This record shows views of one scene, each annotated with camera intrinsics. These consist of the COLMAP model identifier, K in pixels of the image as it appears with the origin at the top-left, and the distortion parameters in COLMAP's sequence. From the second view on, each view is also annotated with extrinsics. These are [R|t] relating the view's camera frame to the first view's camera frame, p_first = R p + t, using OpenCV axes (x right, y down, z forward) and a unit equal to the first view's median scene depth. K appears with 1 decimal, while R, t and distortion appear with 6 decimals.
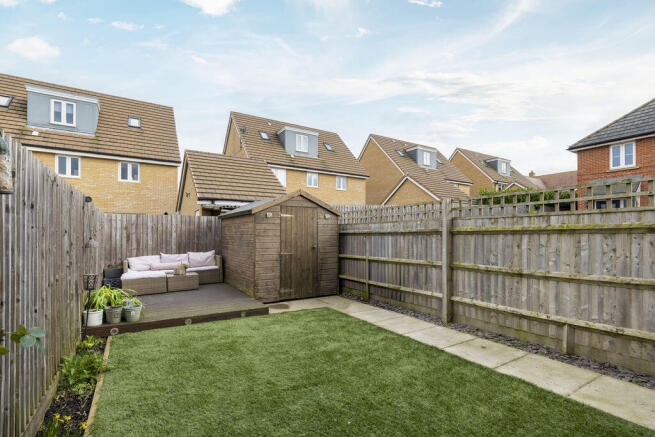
lens RADIAL K [[304.2, 0, 353.1], [0, 304.2, 230.6], [0, 0, 1]] dist [-0.000120, 0.001654]
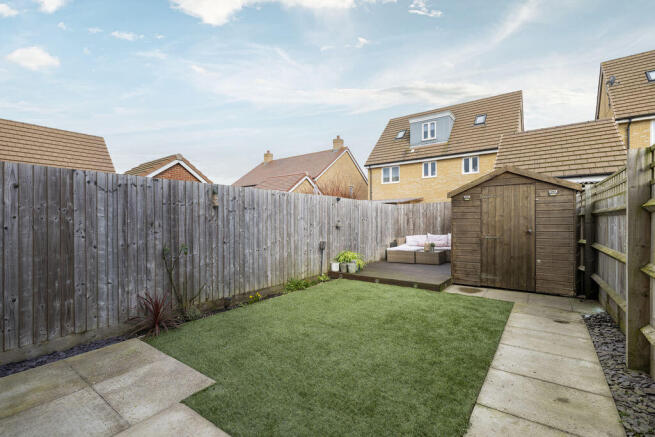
lens RADIAL K [[304.2, 0, 329.7], [0, 304.2, 221.9], [0, 0, 1]] dist [-0.000120, 0.001654]
pose [[0.367246, -0.001255, -0.930123, 0.468748], [0.023299, 0.999698, 0.007851, 0.009763], [0.929832, -0.024554, 0.367164, 0.205805]]
